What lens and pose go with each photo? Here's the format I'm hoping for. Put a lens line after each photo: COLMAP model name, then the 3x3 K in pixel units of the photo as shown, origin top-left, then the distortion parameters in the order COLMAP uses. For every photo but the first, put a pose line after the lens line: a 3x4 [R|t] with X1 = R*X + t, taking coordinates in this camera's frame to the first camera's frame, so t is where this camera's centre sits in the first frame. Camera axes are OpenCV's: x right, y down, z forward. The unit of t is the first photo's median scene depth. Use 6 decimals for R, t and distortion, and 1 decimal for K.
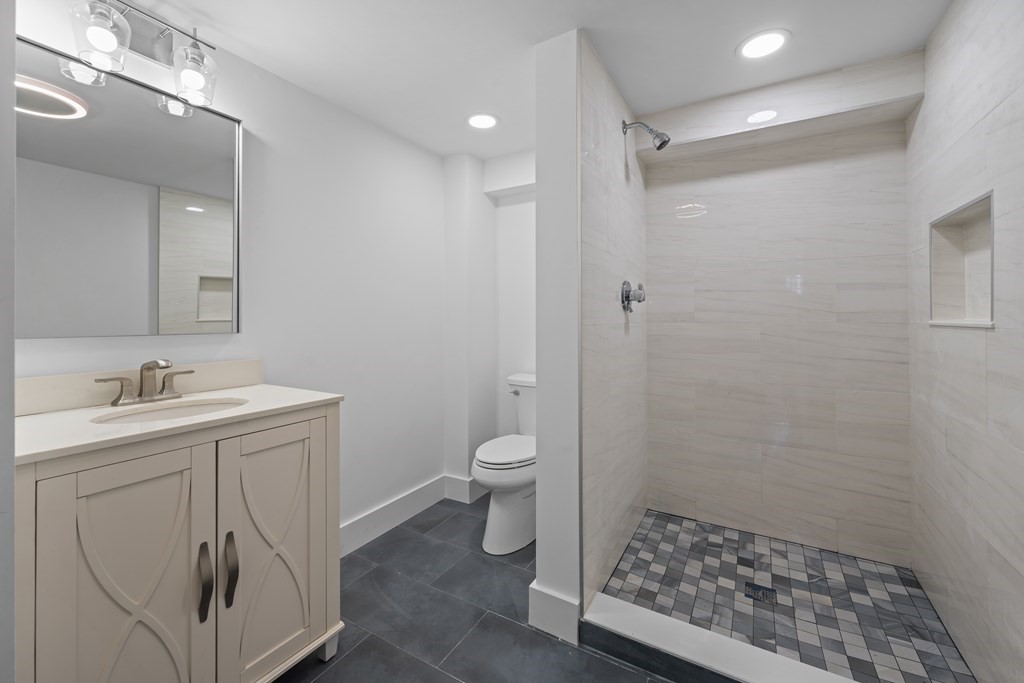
lens RADIAL K [[410.5, 0, 513.6], [0, 410.5, 318.7], [0, 0, 1]] dist [0.000295, -0.000073]
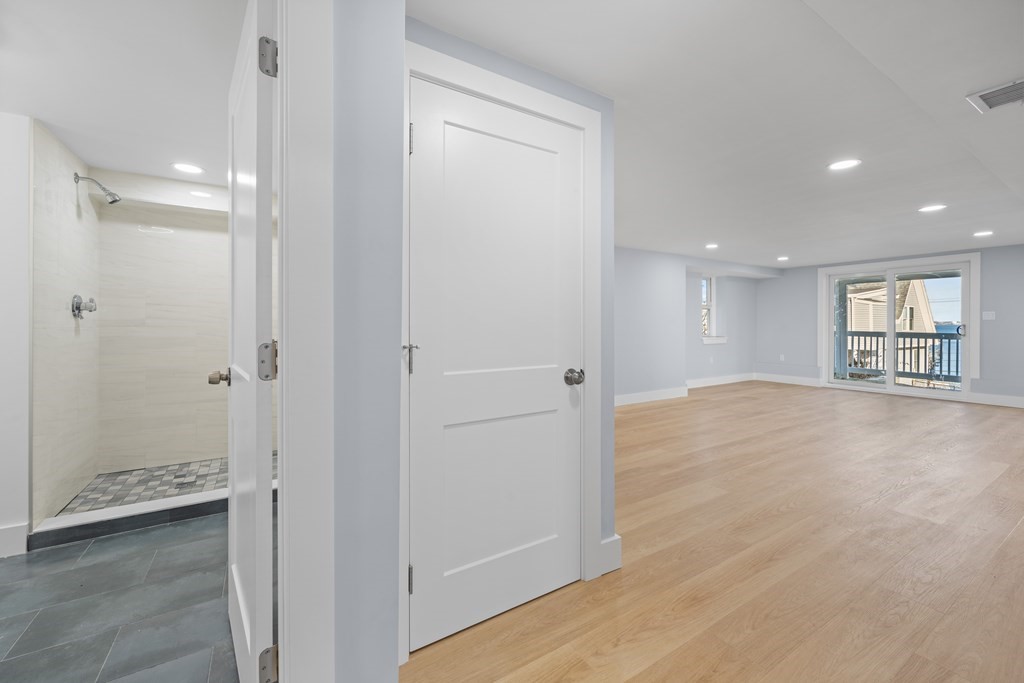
lens RADIAL K [[410.5, 0, 513.6], [0, 410.5, 318.7], [0, 0, 1]] dist [0.000295, -0.000073]
pose [[0.462943, 0.010511, 0.886326, -0.246074], [0.000913, 0.999924, -0.012335, 0.001075], [-0.886388, 0.006520, 0.462898, -0.857953]]
